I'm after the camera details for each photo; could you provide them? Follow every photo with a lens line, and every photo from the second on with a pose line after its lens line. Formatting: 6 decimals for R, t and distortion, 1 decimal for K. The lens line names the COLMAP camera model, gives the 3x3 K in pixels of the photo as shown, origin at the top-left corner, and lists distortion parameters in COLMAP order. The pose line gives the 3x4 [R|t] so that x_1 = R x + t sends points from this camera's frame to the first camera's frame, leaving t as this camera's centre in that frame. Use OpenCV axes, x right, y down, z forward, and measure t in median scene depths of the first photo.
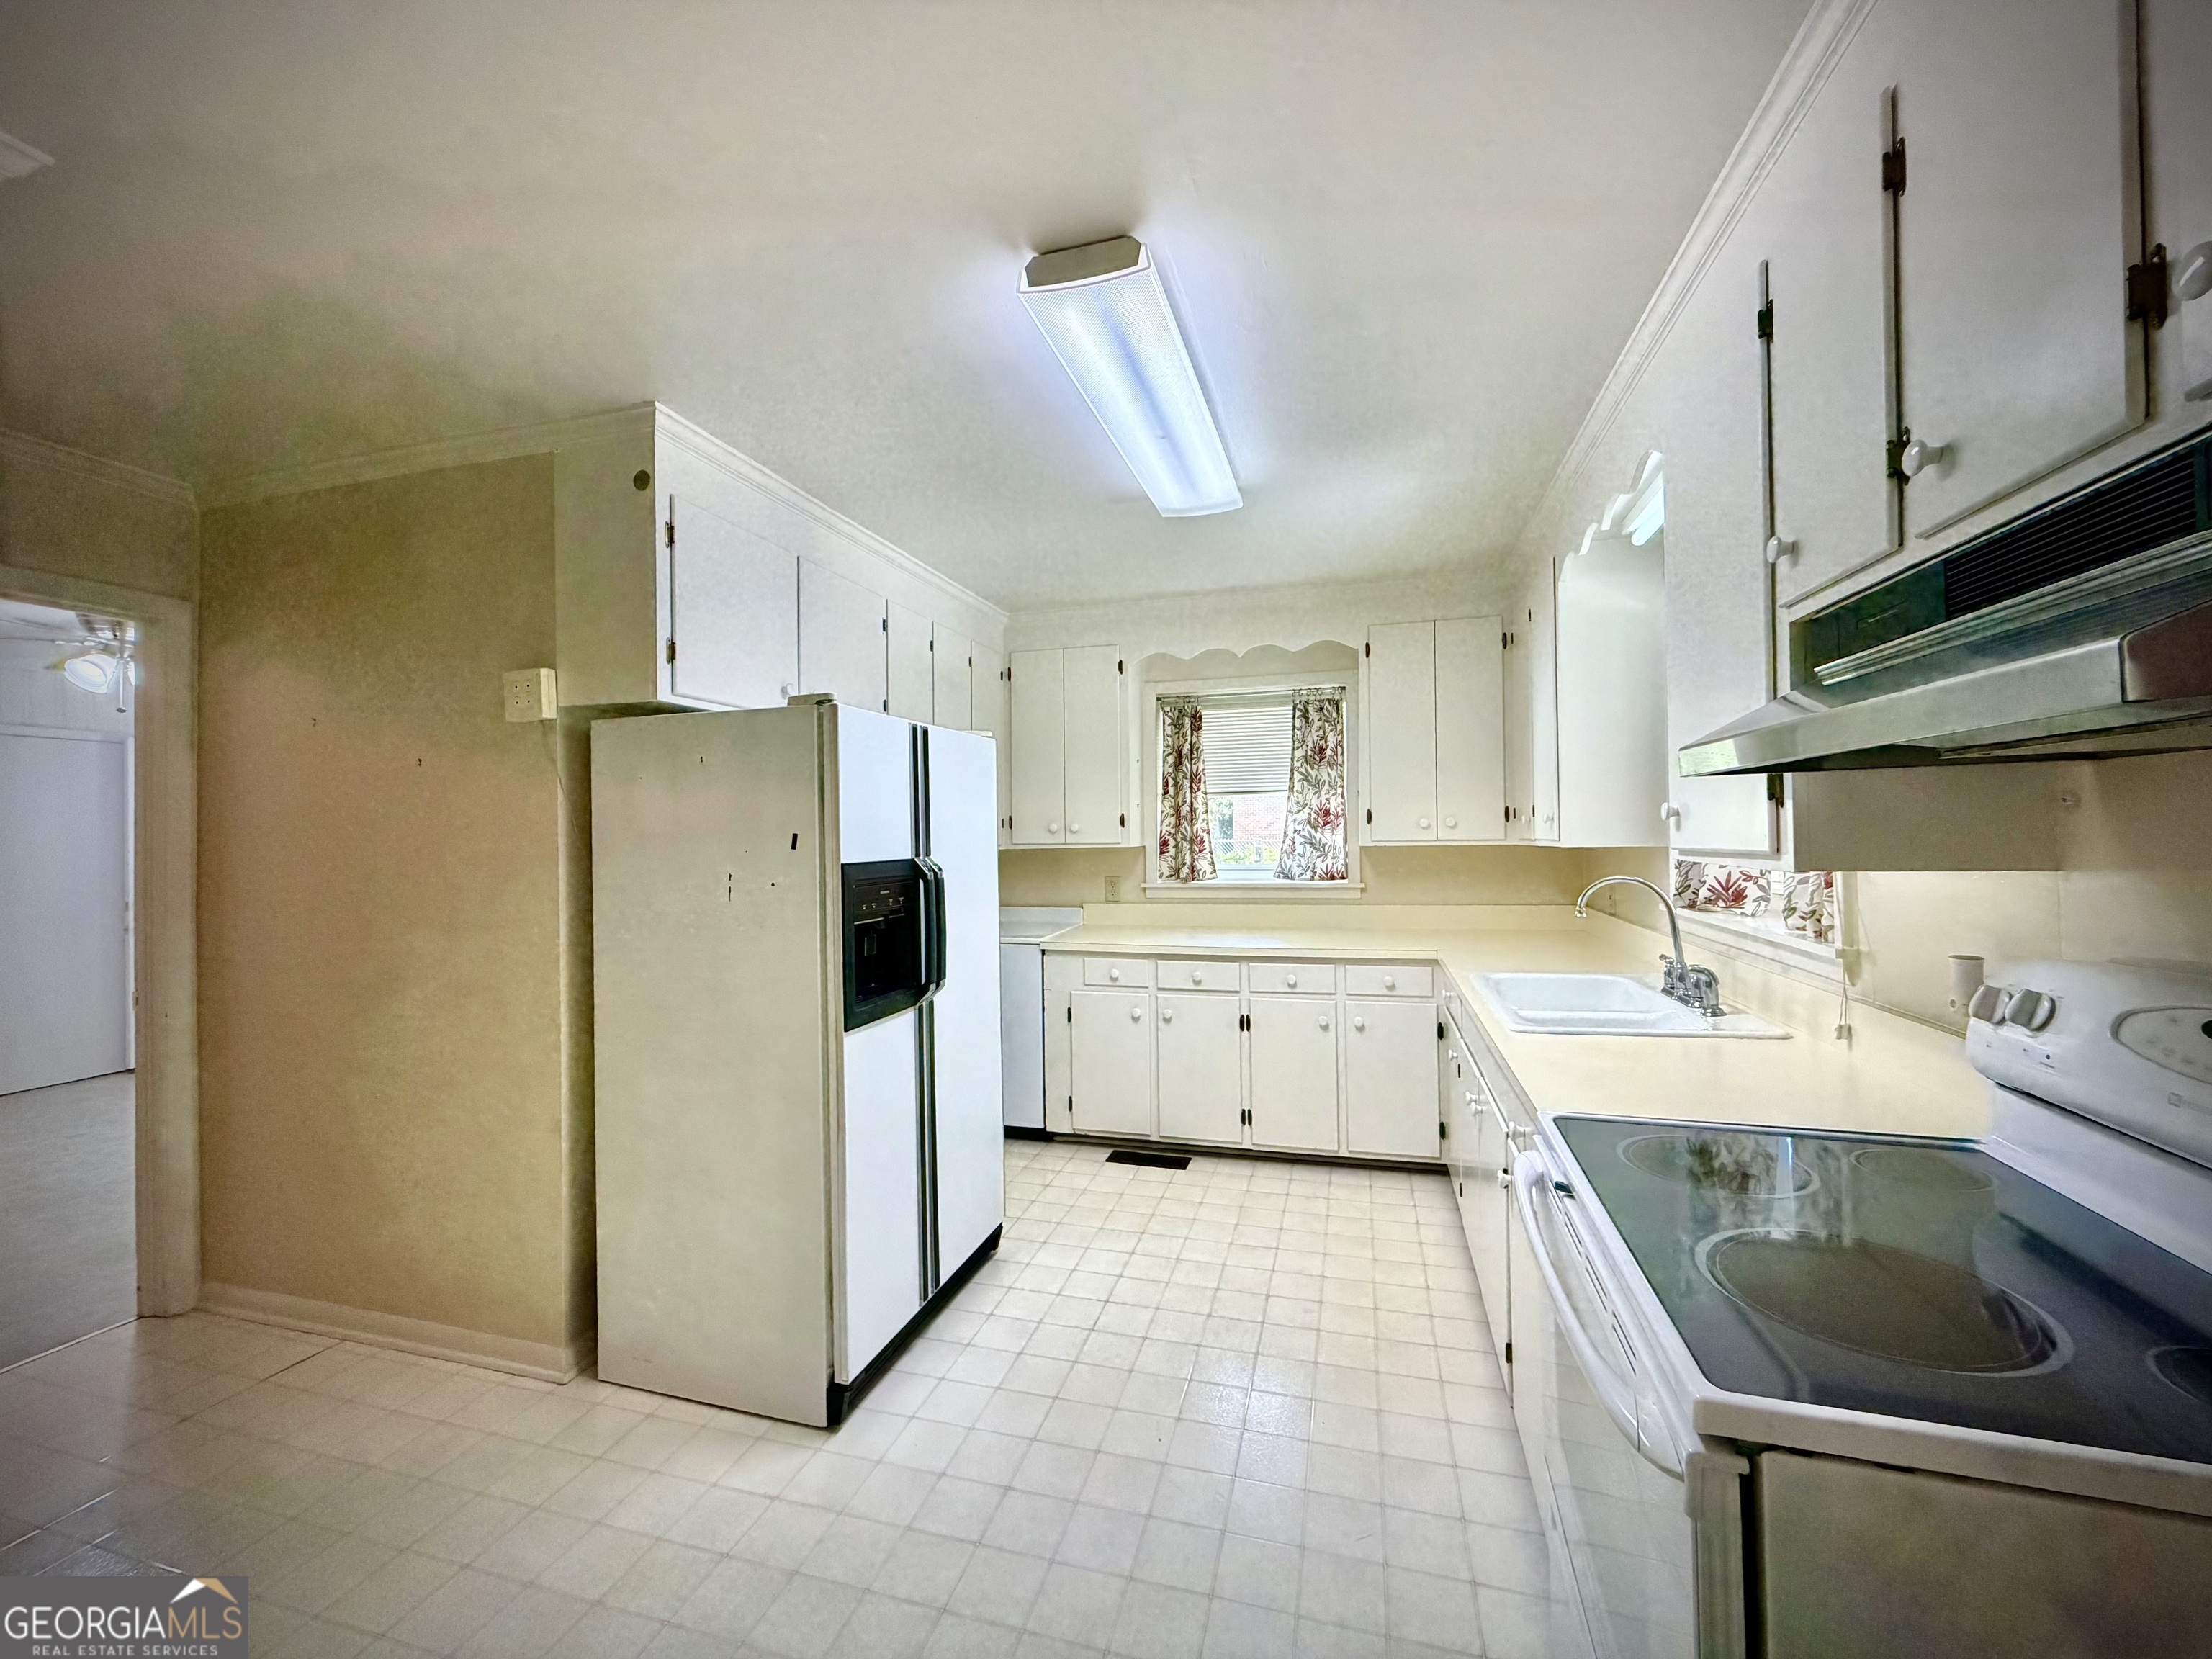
lens RADIAL K [[884.8, 0, 1103.3], [0, 884.8, 828.6], [0, 0, 1]] dist [-0.002575, 0.000970]
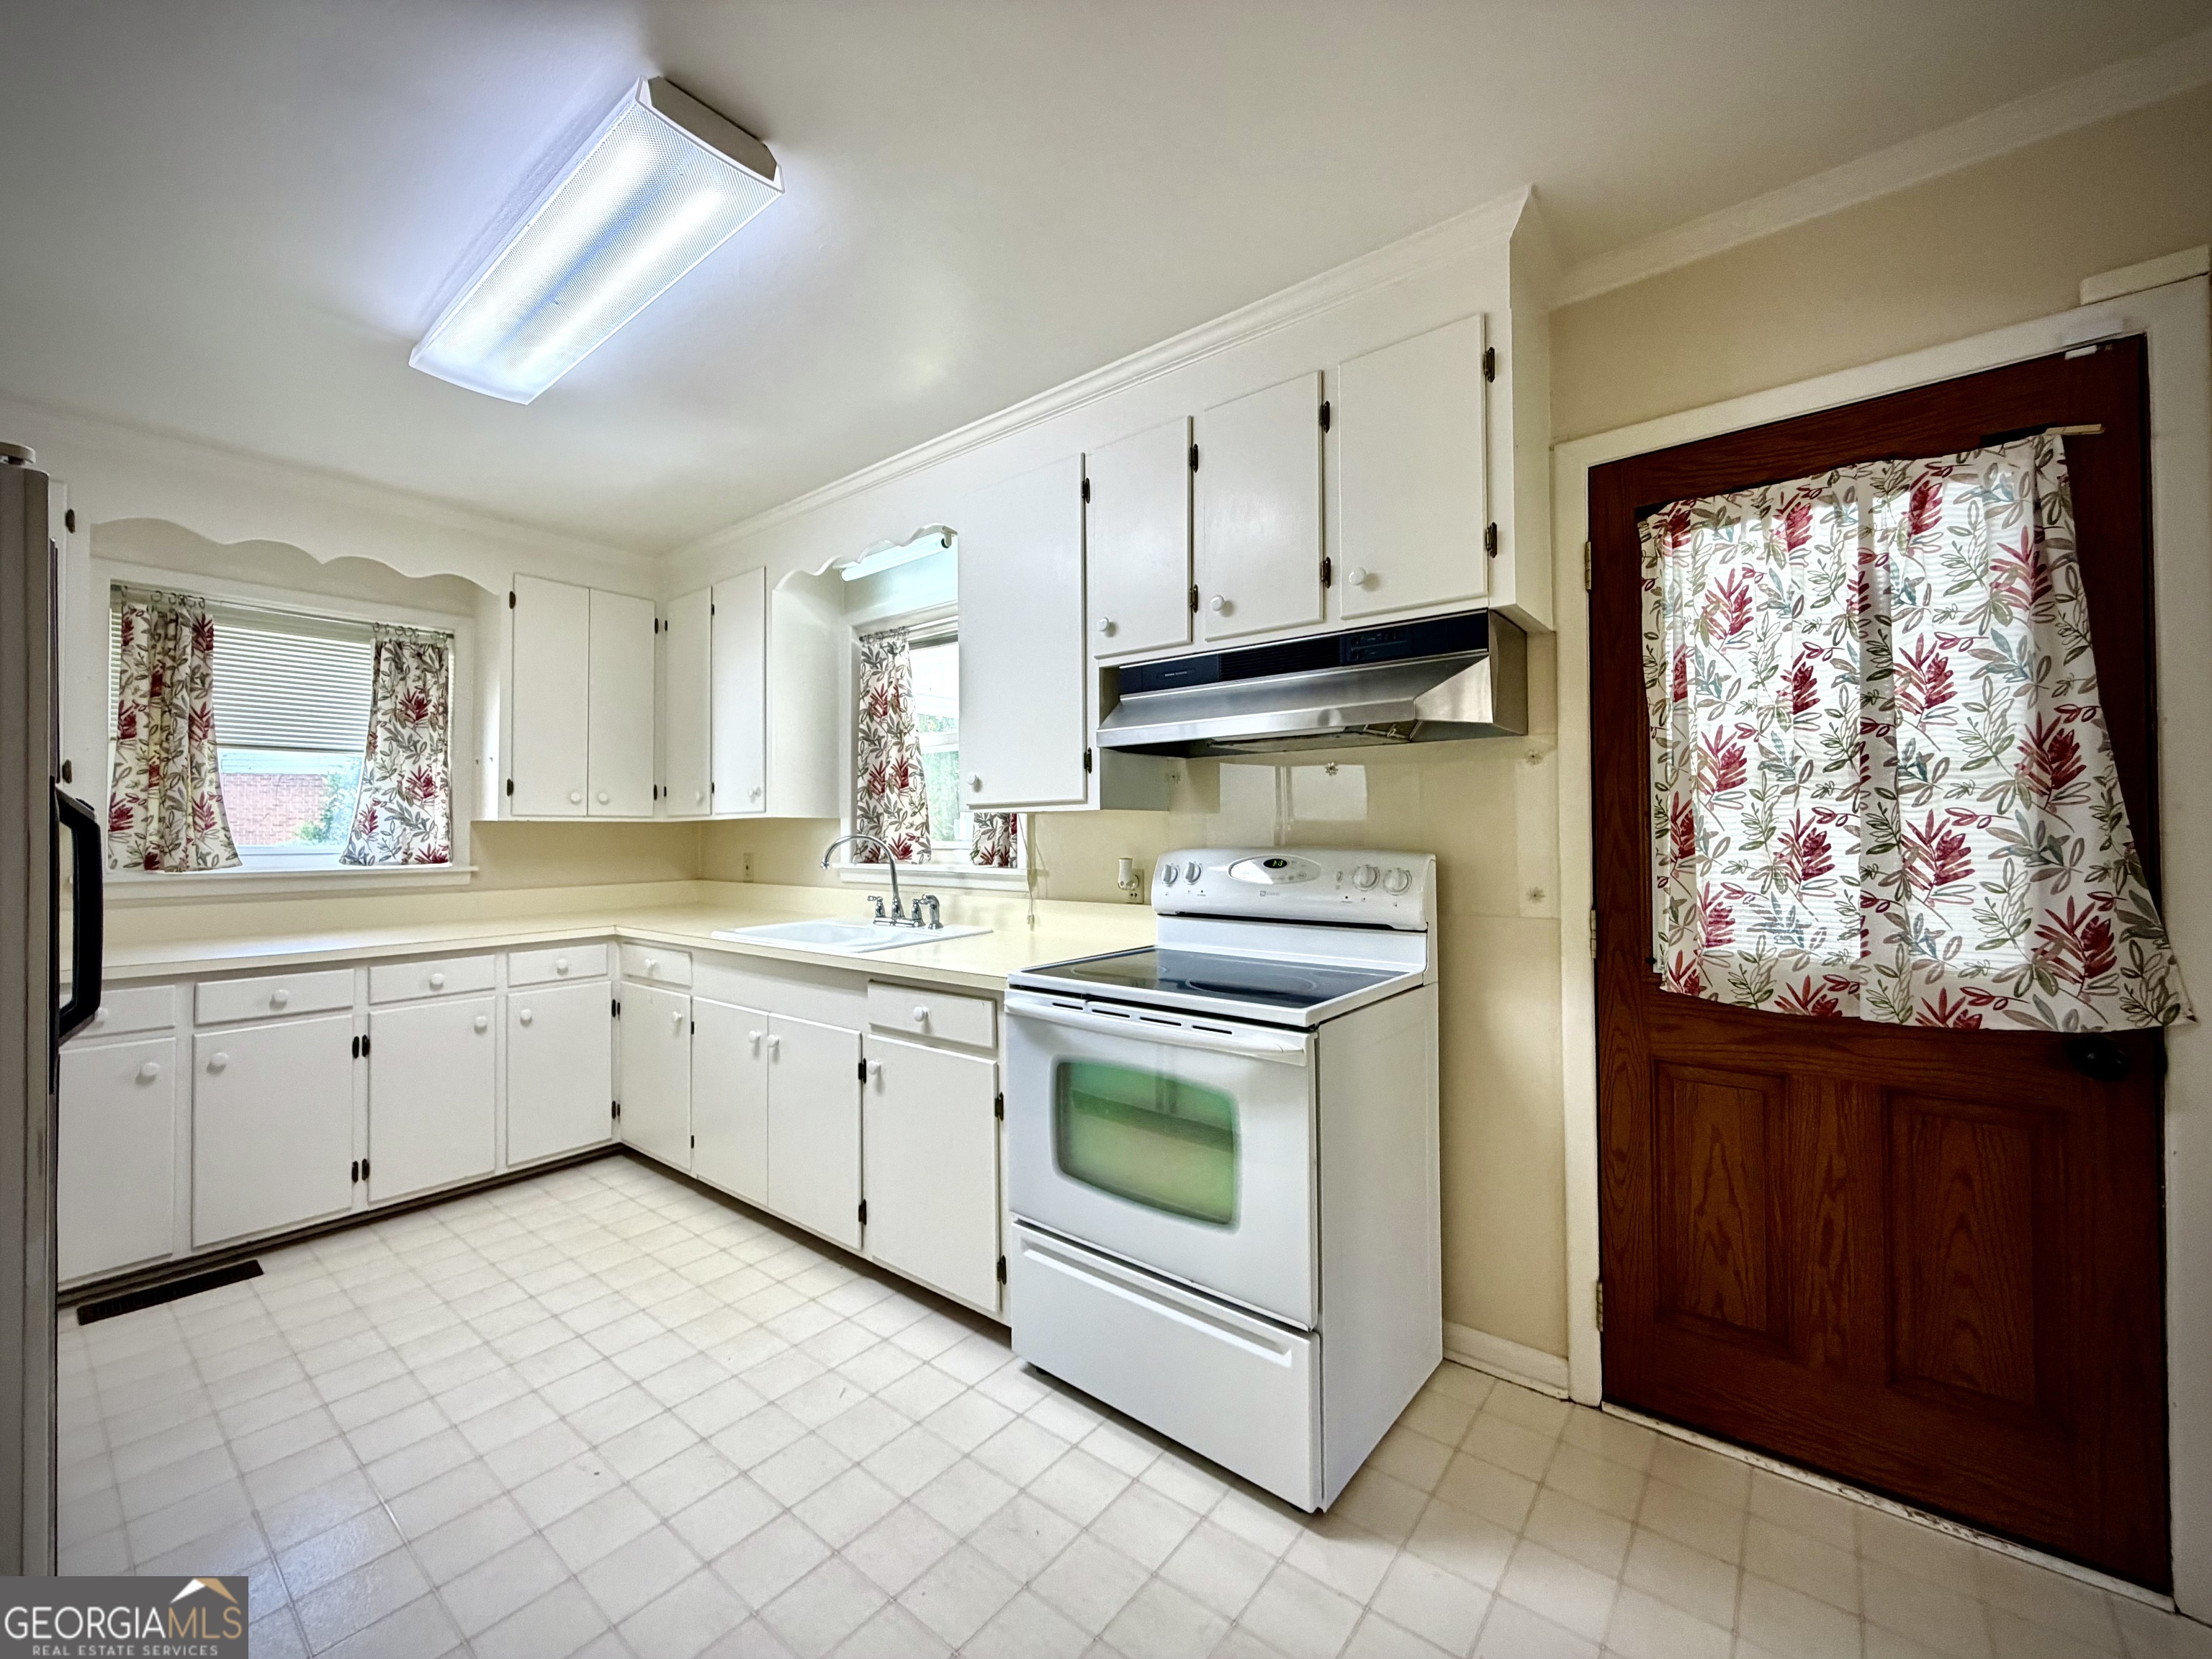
lens RADIAL K [[884.8, 0, 1100.3], [0, 884.8, 827.2], [0, 0, 1]] dist [-0.002575, 0.000970]
pose [[0.381492, 0.020110, 0.924154, -0.294570], [-0.004313, 0.999791, -0.019976, 0.041836], [-0.924362, 0.003635, 0.381499, 0.116645]]
